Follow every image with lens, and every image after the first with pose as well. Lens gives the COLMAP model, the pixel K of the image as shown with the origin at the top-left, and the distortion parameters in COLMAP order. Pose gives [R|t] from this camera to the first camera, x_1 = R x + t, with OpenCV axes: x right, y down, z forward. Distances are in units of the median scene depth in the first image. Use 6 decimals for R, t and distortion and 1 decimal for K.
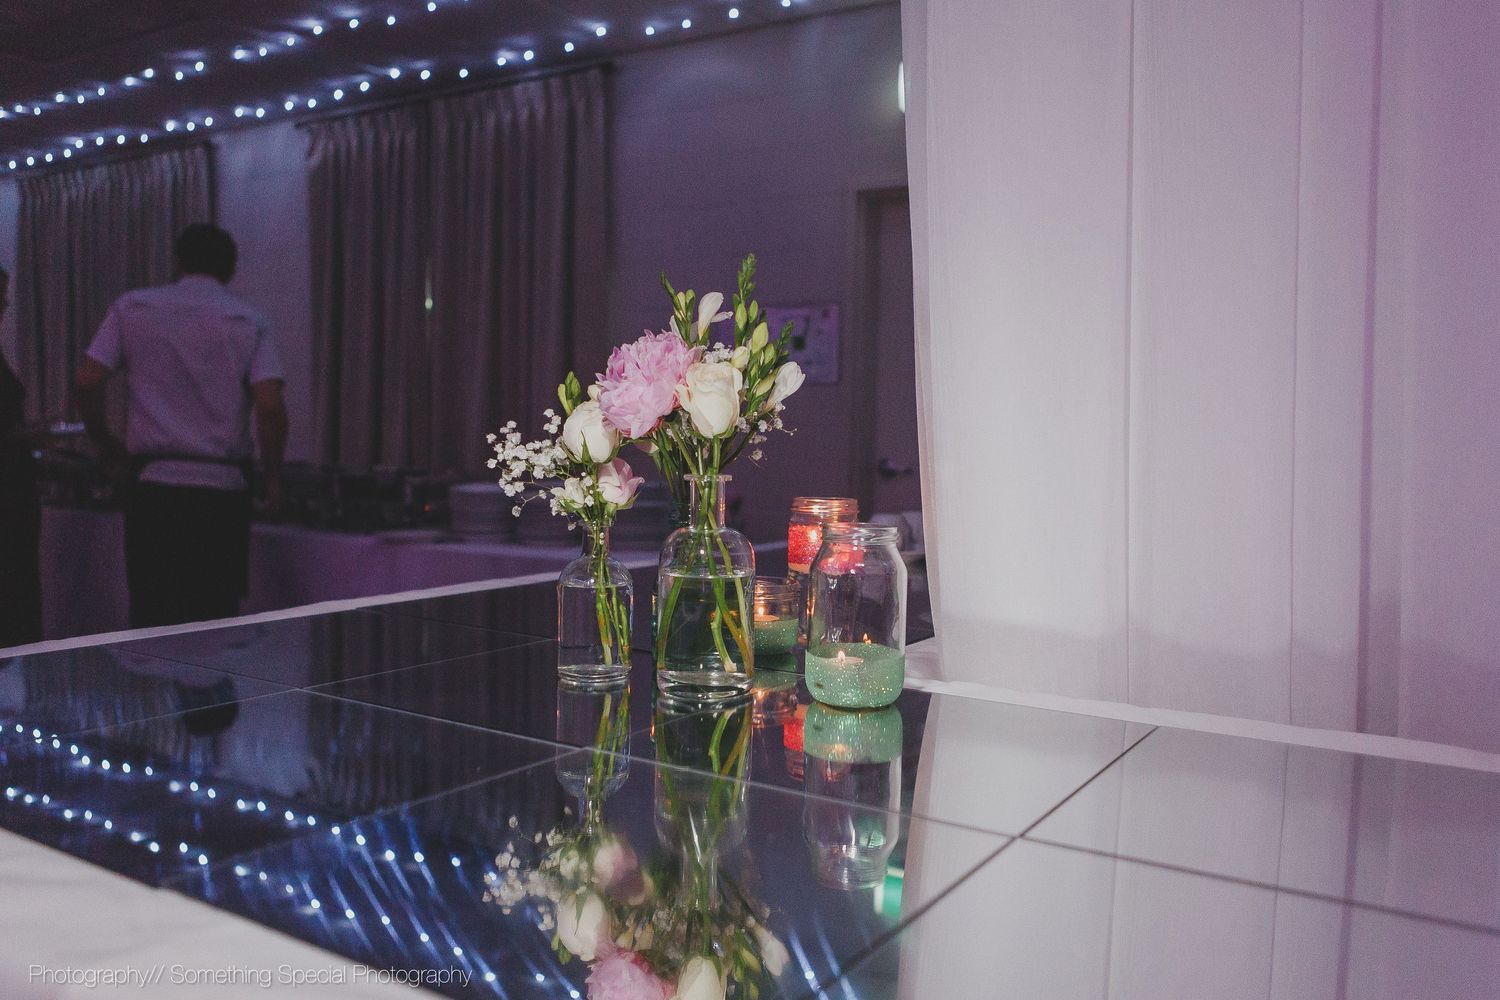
lens RADIAL K [[1133.2, 0, 750.0], [0, 1133.2, 500.0], [0, 0, 1]] dist [-0.005928, -0.001391]
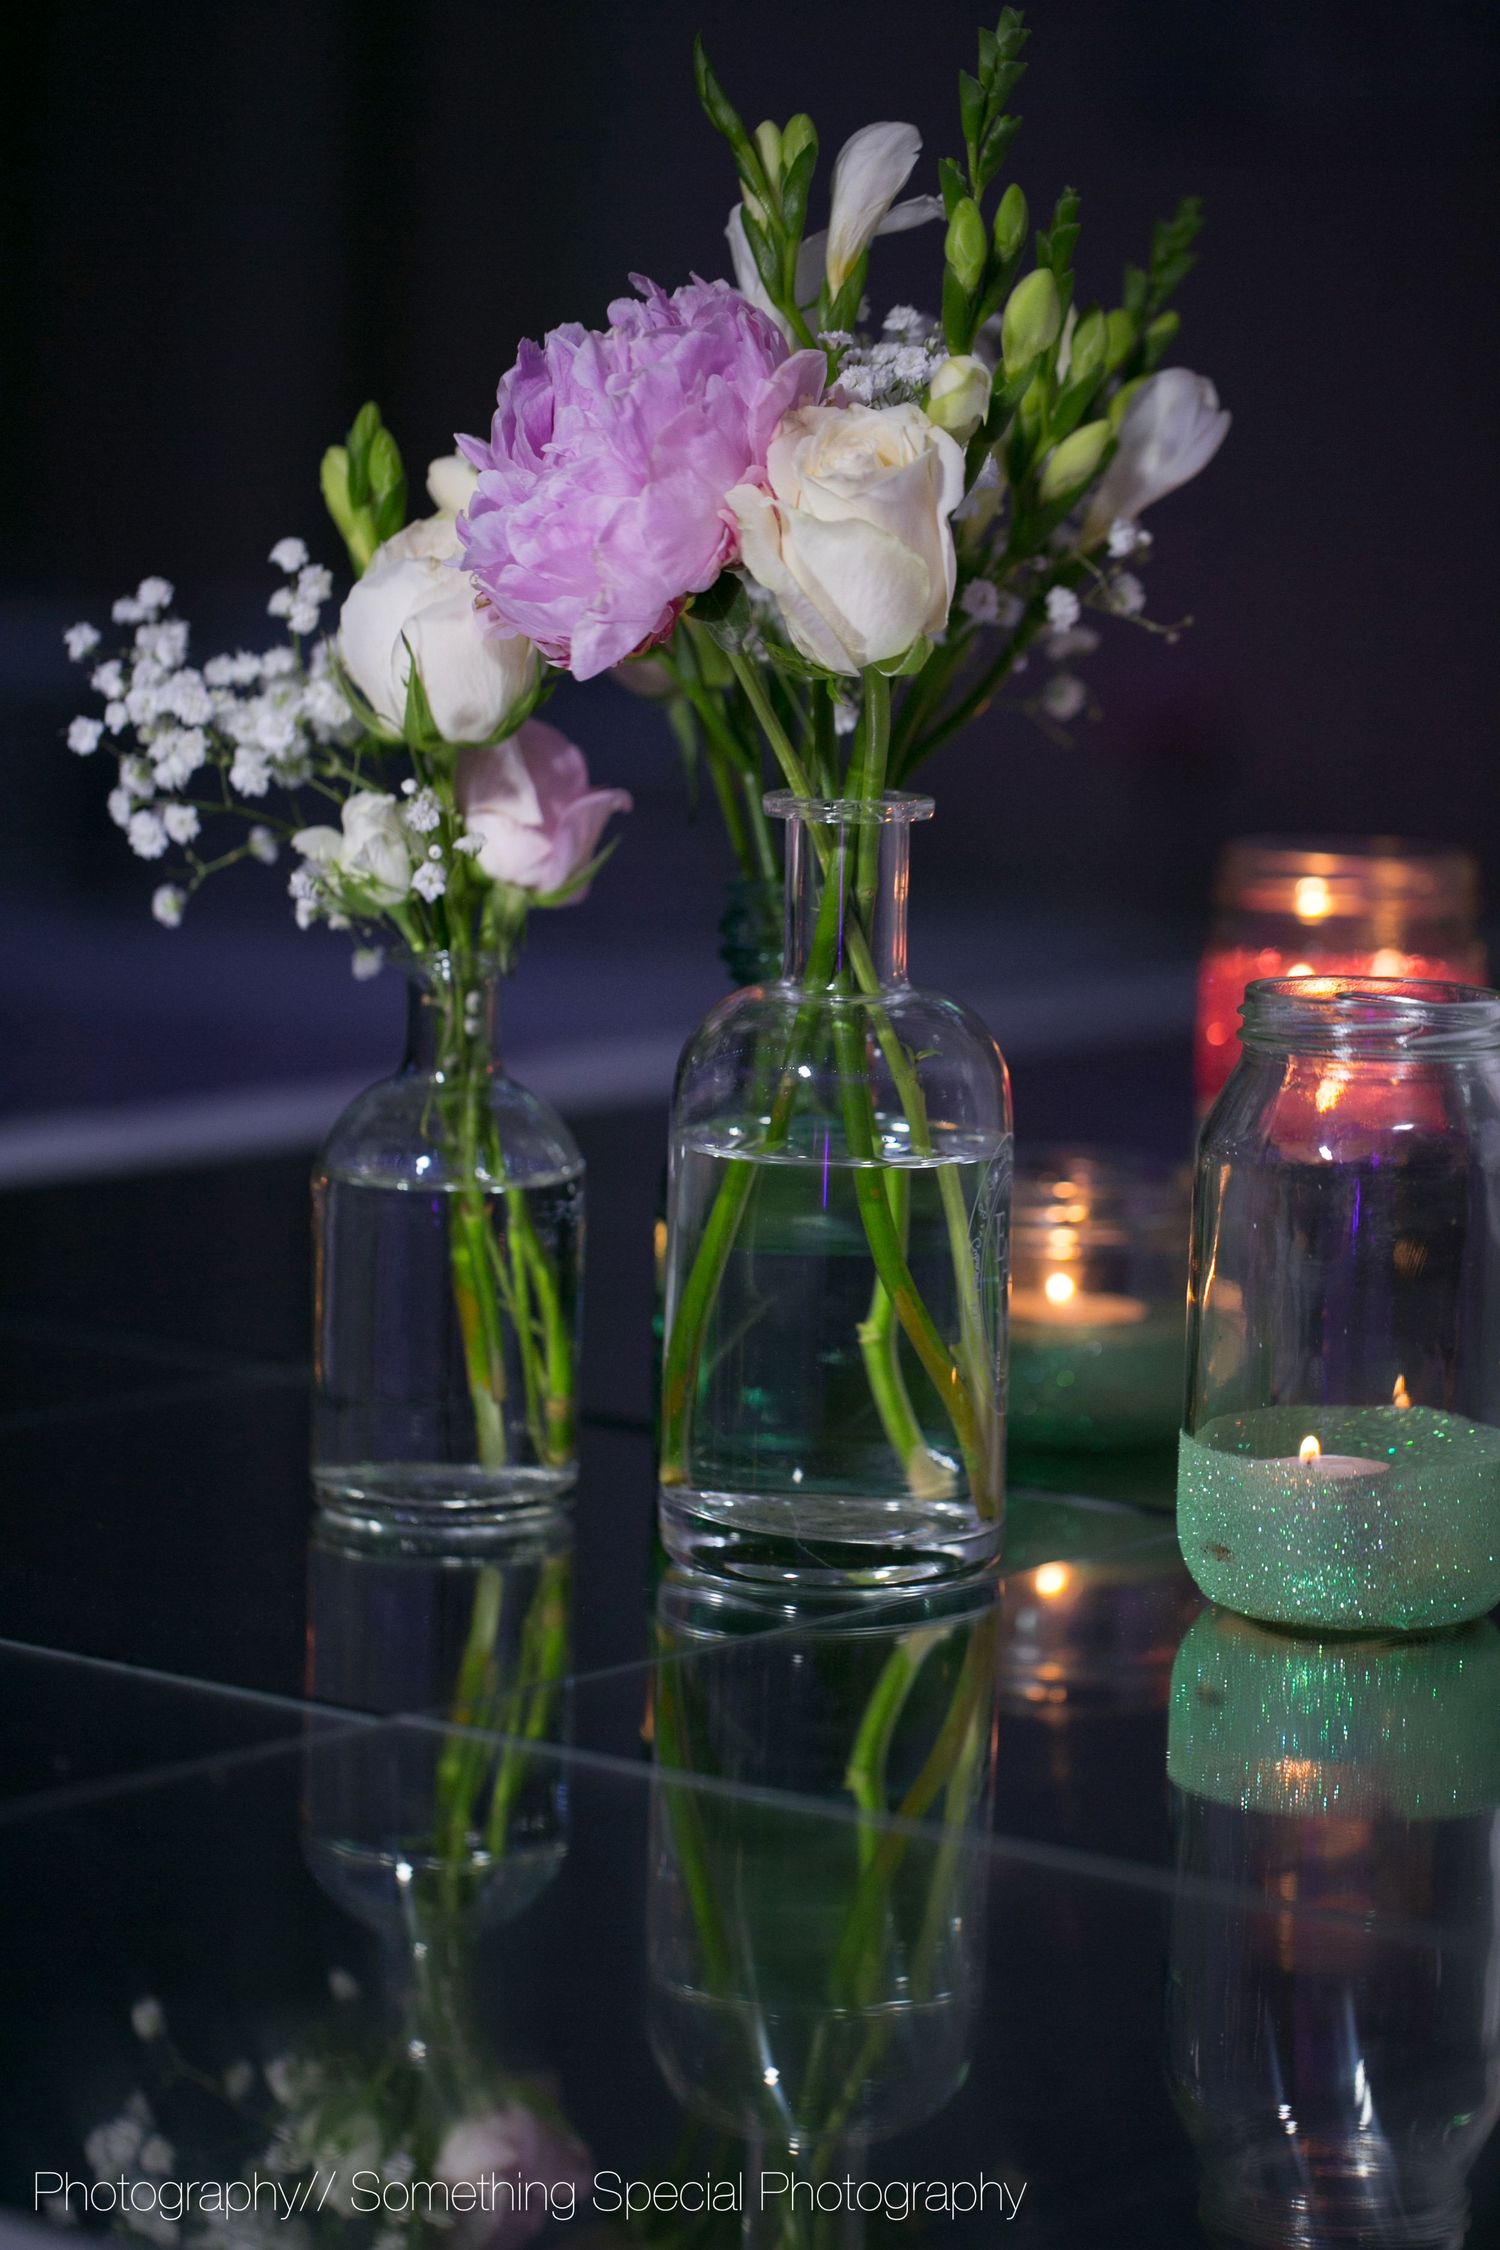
lens RADIAL K [[6334.0, 0, 750.0], [0, 6334.0, 1125.0], [0, 0, 1]] dist [-0.040769, 1.459941]
pose [[0.994939, 0.020045, -0.098461, 0.090666], [-0.012550, 0.997017, 0.076159, -0.058112], [0.099694, -0.074538, 0.992222, -0.539173]]
